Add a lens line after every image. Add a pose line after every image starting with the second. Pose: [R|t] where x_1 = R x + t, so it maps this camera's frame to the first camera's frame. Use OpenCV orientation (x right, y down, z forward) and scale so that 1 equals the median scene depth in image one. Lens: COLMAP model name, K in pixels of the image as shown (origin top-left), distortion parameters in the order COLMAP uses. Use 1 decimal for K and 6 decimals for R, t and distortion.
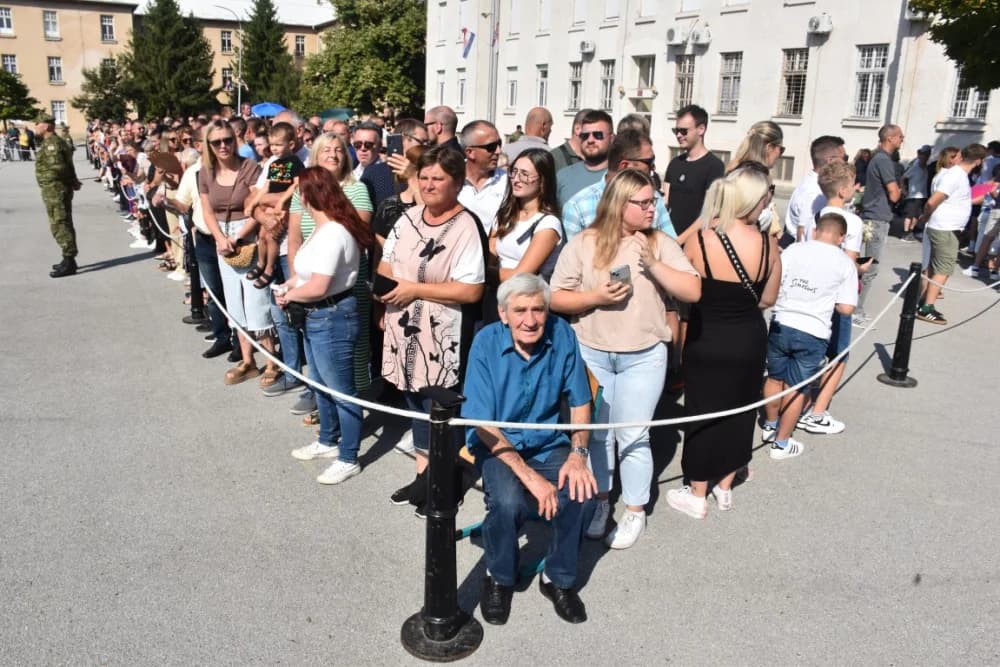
lens RADIAL K [[785.8, 0, 490.7], [0, 785.8, 331.7], [0, 0, 1]] dist [-0.157499, 0.117627]
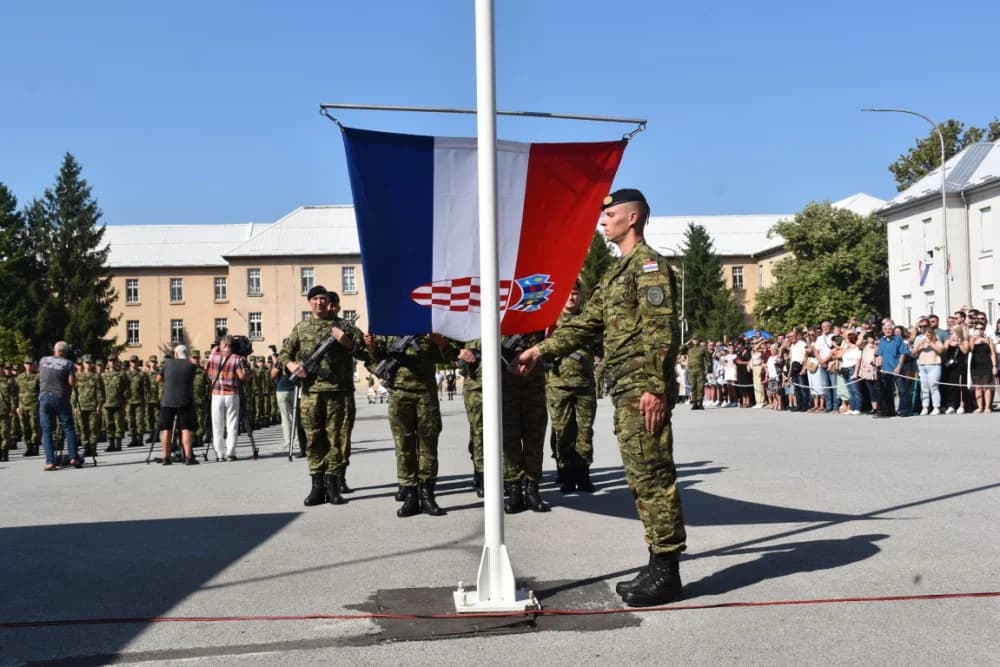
lens RADIAL K [[1097.7, 0, 488.7], [0, 1097.7, 333.7], [0, 0, 1]] dist [-0.015582, 0.259750]
pose [[0.903249, -0.074093, -0.422672, 0.035606], [-0.053790, 0.957663, -0.282823, 0.104288], [0.425733, 0.278195, 0.861022, -0.329676]]
